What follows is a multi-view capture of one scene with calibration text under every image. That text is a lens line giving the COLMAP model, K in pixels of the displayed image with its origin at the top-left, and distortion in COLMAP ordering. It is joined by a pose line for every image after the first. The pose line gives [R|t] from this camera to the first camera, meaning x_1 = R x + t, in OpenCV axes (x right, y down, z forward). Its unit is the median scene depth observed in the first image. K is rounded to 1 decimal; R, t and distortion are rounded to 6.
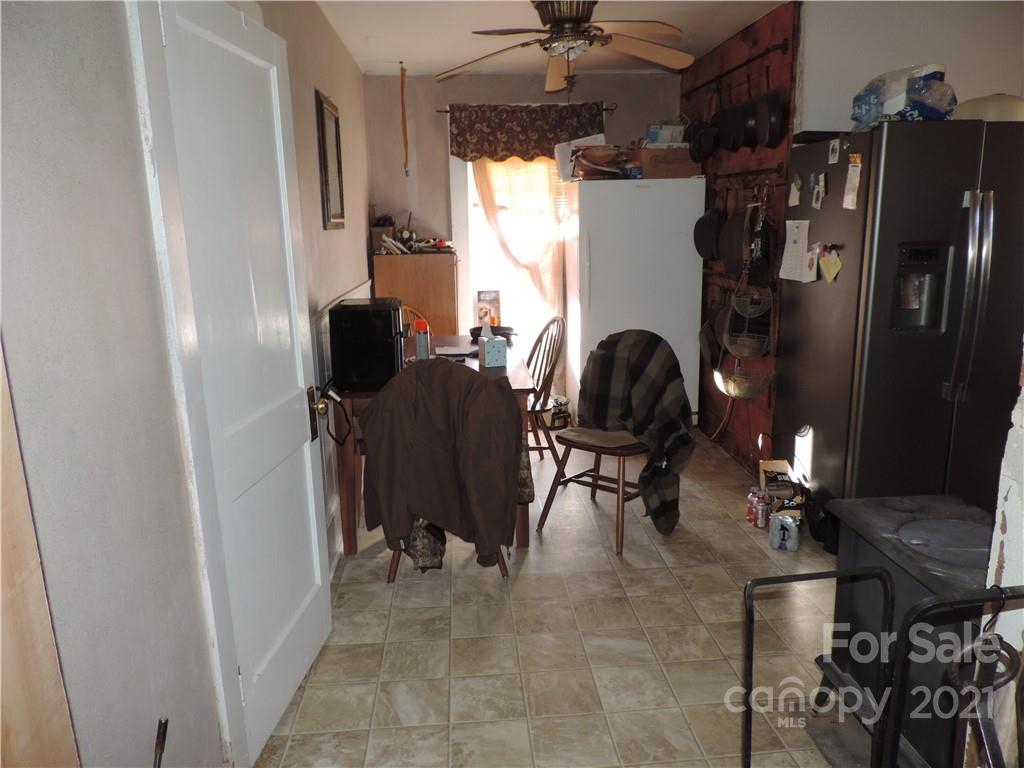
lens RADIAL K [[719.4, 0, 512.0], [0, 719.4, 384.0], [0, 0, 1]] dist [-0.032034, 0.000225]
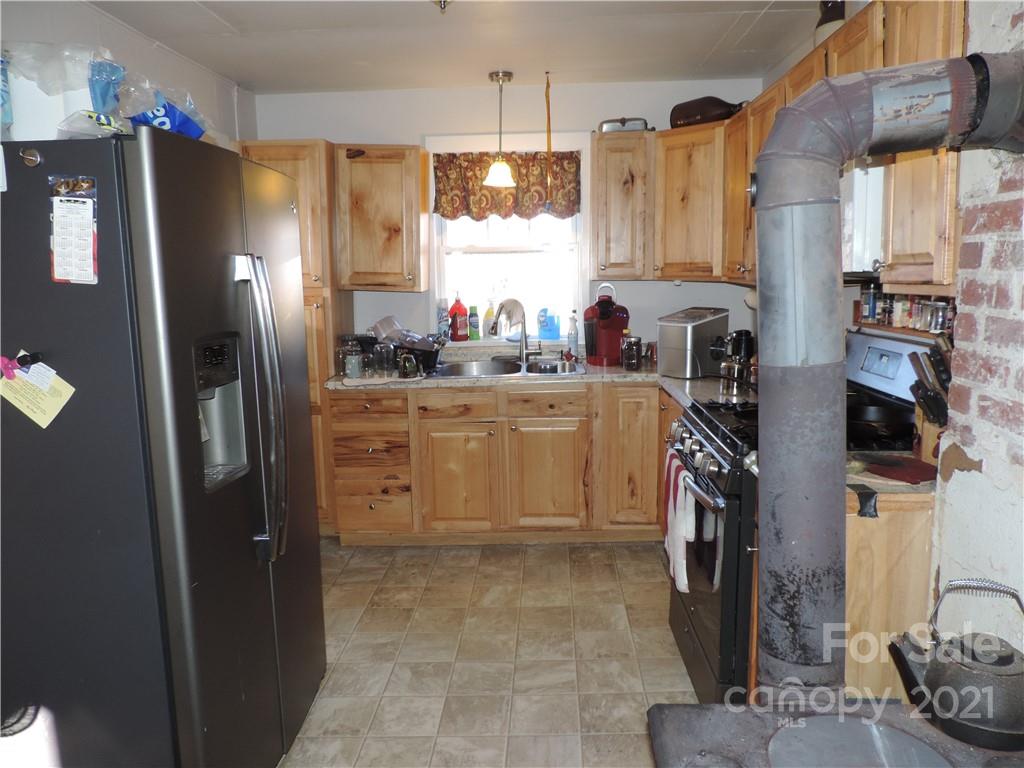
lens RADIAL K [[719.4, 0, 512.0], [0, 719.4, 384.0], [0, 0, 1]] dist [-0.032034, 0.000225]
pose [[0.138612, -0.121248, 0.982897, -1.110862], [0.245002, 0.965825, 0.084590, -0.108415], [-0.959563, 0.229087, 0.163581, 0.692927]]
